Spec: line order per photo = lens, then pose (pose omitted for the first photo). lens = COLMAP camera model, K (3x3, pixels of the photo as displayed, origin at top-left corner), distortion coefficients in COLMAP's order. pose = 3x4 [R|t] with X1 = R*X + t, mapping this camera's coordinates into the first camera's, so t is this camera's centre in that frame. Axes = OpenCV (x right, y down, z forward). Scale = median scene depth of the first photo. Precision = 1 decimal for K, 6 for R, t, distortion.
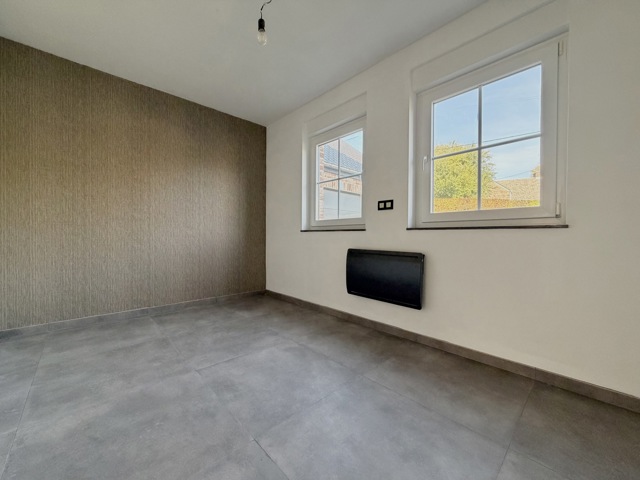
lens RADIAL K [[254.9, 0, 317.7], [0, 254.9, 239.9], [0, 0, 1]] dist [0.000592, 0.000154]
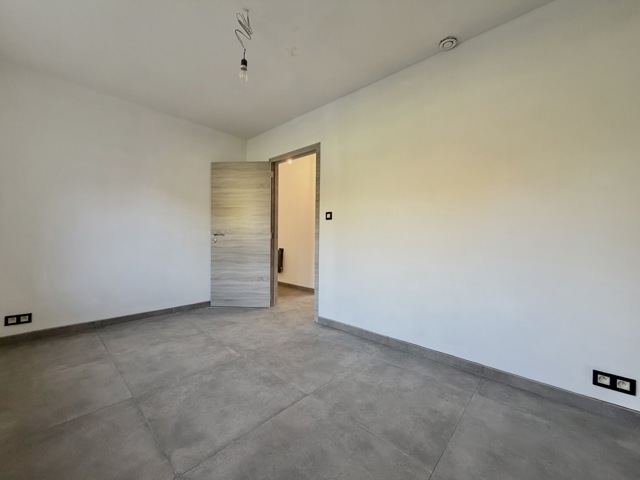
lens RADIAL K [[254.9, 0, 320.9], [0, 254.9, 240.1], [0, 0, 1]] dist [0.000592, 0.000154]
pose [[-0.996271, -0.021074, -0.083662, -0.355125], [-0.023095, 0.999462, 0.023267, -0.084154], [0.083126, 0.025112, -0.996223, 1.612585]]
